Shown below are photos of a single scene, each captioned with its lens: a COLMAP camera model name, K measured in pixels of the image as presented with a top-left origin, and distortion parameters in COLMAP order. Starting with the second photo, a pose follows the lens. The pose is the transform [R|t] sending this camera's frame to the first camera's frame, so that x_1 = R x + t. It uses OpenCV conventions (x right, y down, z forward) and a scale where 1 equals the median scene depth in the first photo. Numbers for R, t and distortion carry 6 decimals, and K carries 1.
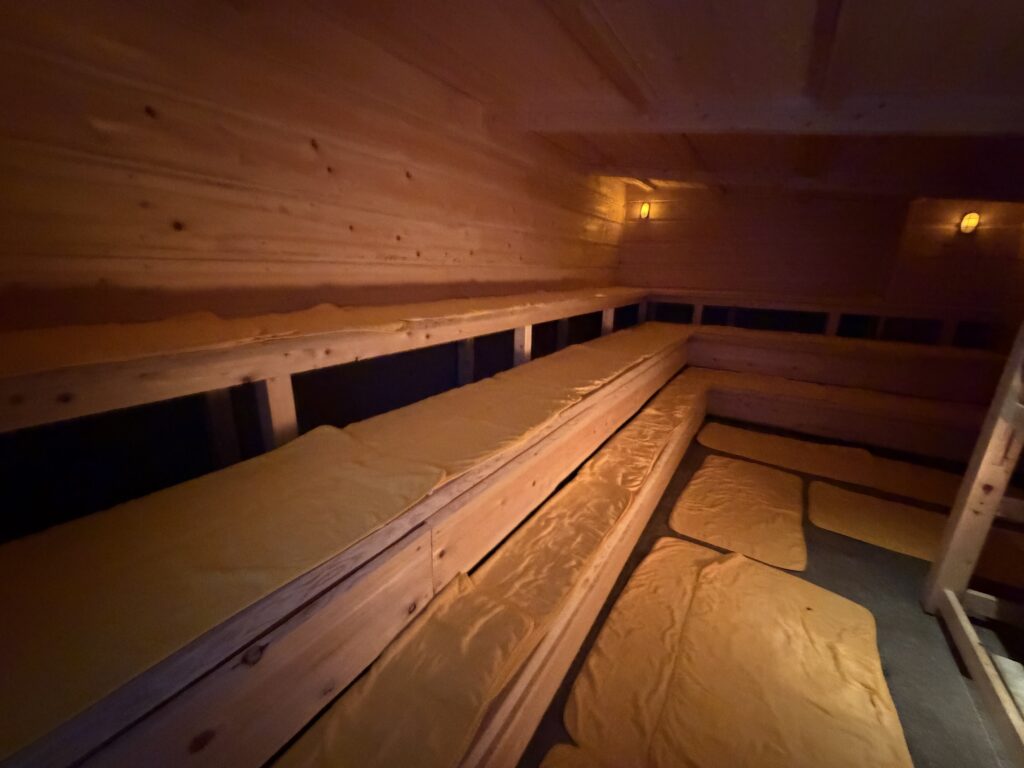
lens RADIAL K [[406.5, 0, 509.7], [0, 406.5, 385.6], [0, 0, 1]] dist [-0.011179, -0.000423]
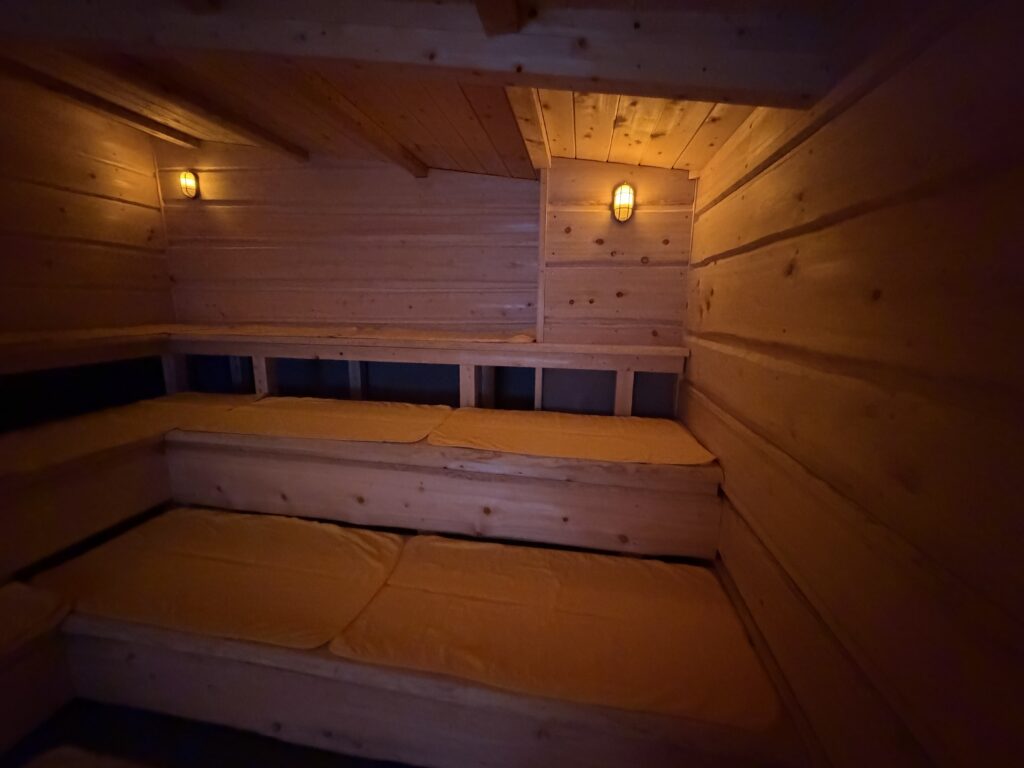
lens RADIAL K [[406.5, 0, 513.4], [0, 406.5, 382.1], [0, 0, 1]] dist [-0.011179, -0.000423]
pose [[0.913982, -0.079491, 0.397892, 0.504202], [0.109314, 0.992604, -0.052798, -0.096464], [-0.390752, 0.091752, 0.915912, 0.373529]]
